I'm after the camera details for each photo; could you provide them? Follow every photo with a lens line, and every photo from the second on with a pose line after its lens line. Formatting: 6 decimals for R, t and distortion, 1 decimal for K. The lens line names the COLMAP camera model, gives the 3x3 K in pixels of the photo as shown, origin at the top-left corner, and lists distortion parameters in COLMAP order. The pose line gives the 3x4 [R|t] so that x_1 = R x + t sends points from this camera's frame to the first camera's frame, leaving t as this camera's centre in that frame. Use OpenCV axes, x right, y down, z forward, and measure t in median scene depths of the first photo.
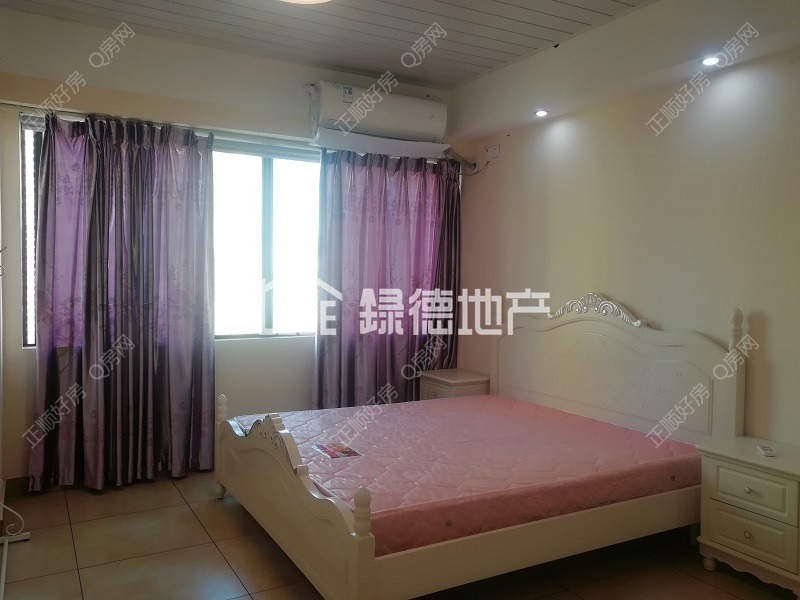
lens RADIAL K [[655.7, 0, 399.8], [0, 655.7, 296.2], [0, 0, 1]] dist [-0.000041, 0.011124]
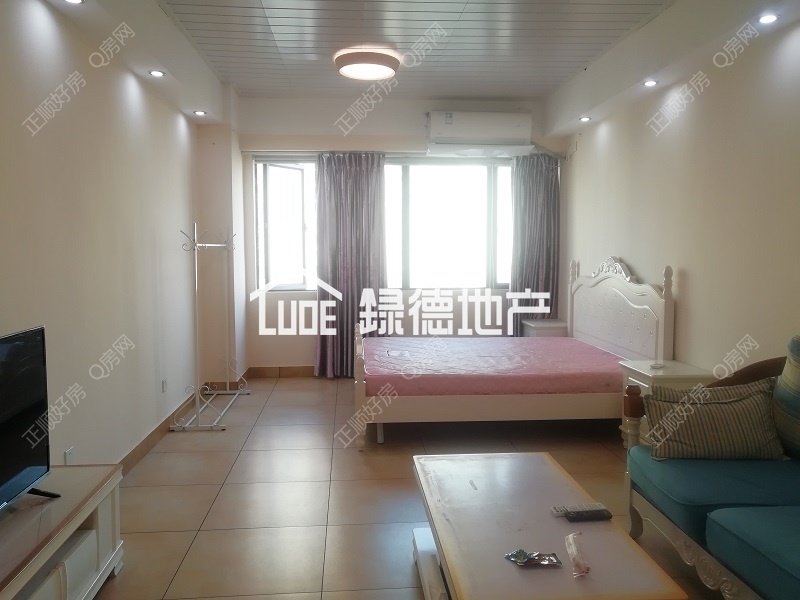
lens RADIAL K [[655.7, 0, 399.8], [0, 655.7, 296.2], [0, 0, 1]] dist [-0.000041, 0.011124]
pose [[0.902724, 0.017180, -0.429877, 0.450223], [-0.000157, 0.999215, 0.039605, 0.020847], [0.430220, -0.035684, 0.902018, -0.345276]]
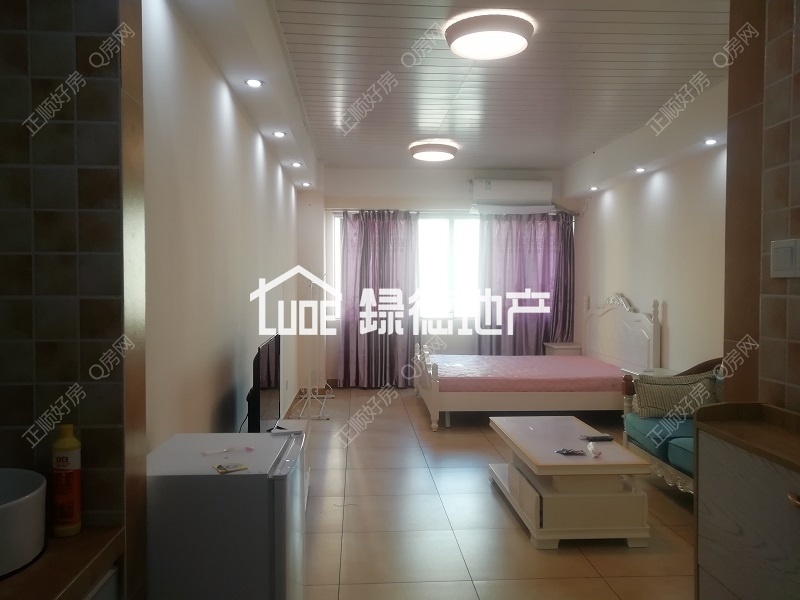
lens RADIAL K [[655.7, 0, 399.8], [0, 655.7, 296.2], [0, 0, 1]] dist [-0.000041, 0.011124]
pose [[0.897500, -0.001291, -0.441013, 0.516824], [-0.005066, 0.999900, -0.013237, 0.028556], [0.440986, 0.014114, 0.897403, -0.760842]]
